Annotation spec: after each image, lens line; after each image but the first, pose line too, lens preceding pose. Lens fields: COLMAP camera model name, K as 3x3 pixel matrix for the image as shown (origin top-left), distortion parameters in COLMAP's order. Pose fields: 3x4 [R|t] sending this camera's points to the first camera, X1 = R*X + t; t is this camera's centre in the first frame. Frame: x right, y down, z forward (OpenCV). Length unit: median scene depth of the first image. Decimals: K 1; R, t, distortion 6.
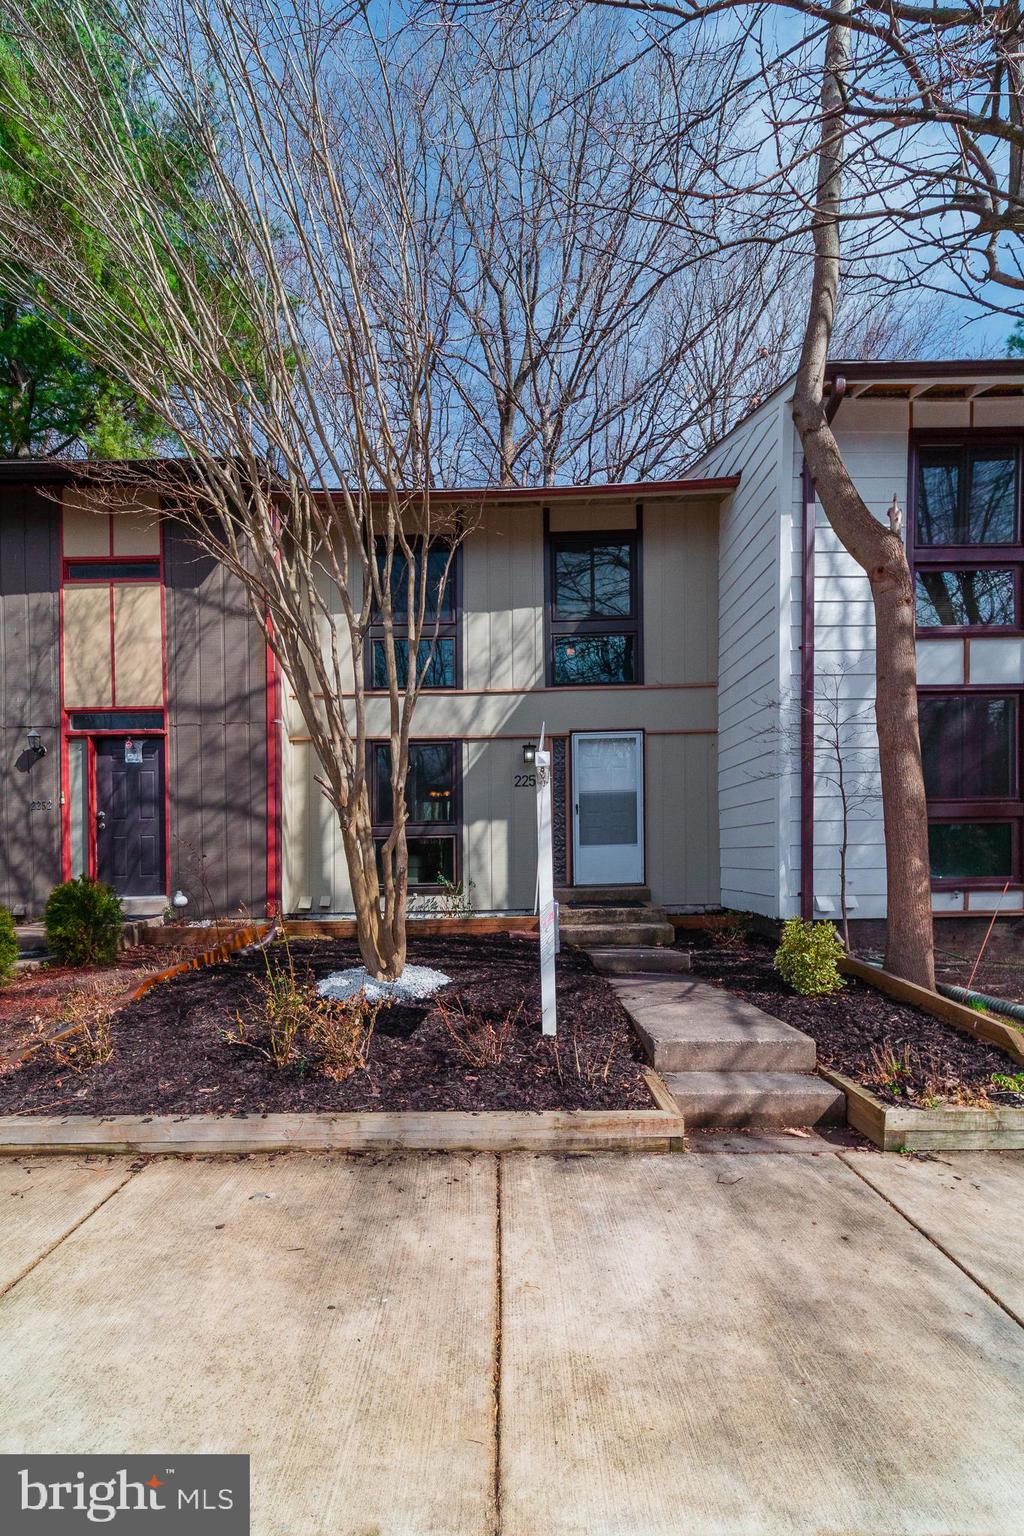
lens RADIAL K [[558.7, 0, 474.2], [0, 558.7, 804.9], [0, 0, 1]] dist [0.001138, 0.000135]
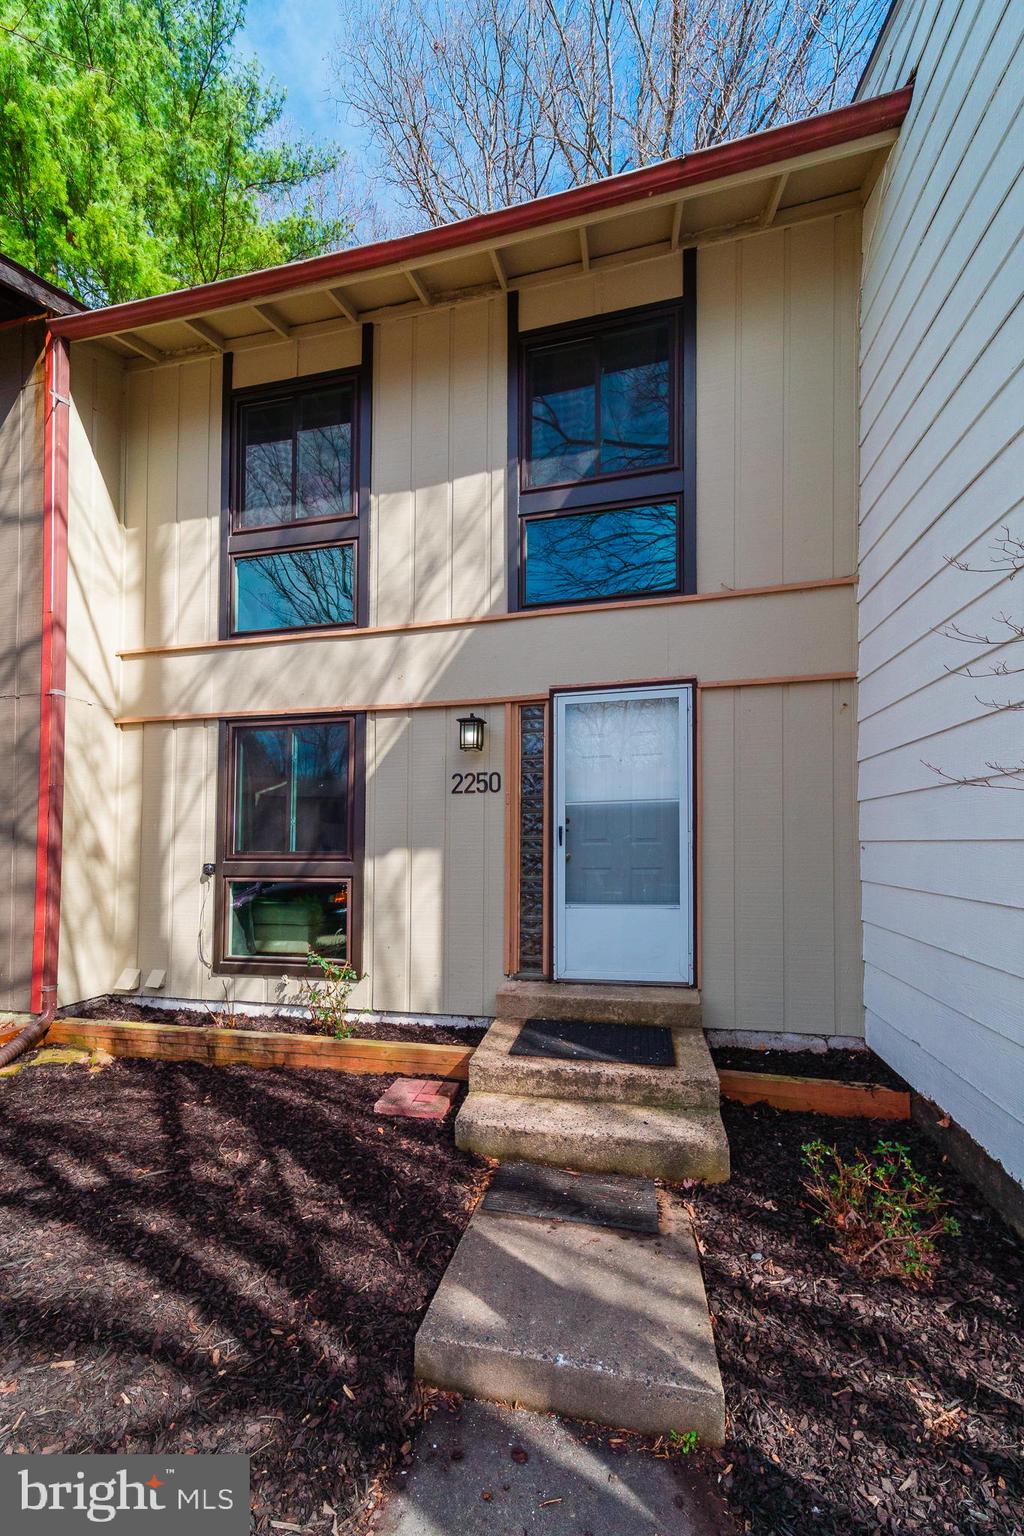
lens RADIAL K [[558.7, 0, 474.2], [0, 558.7, 804.9], [0, 0, 1]] dist [0.001138, 0.000135]
pose [[0.980243, 0.003073, -0.197773, 0.204531], [-0.003849, 0.999986, -0.003538, -0.019303], [0.197760, 0.004230, 0.980241, 0.455380]]
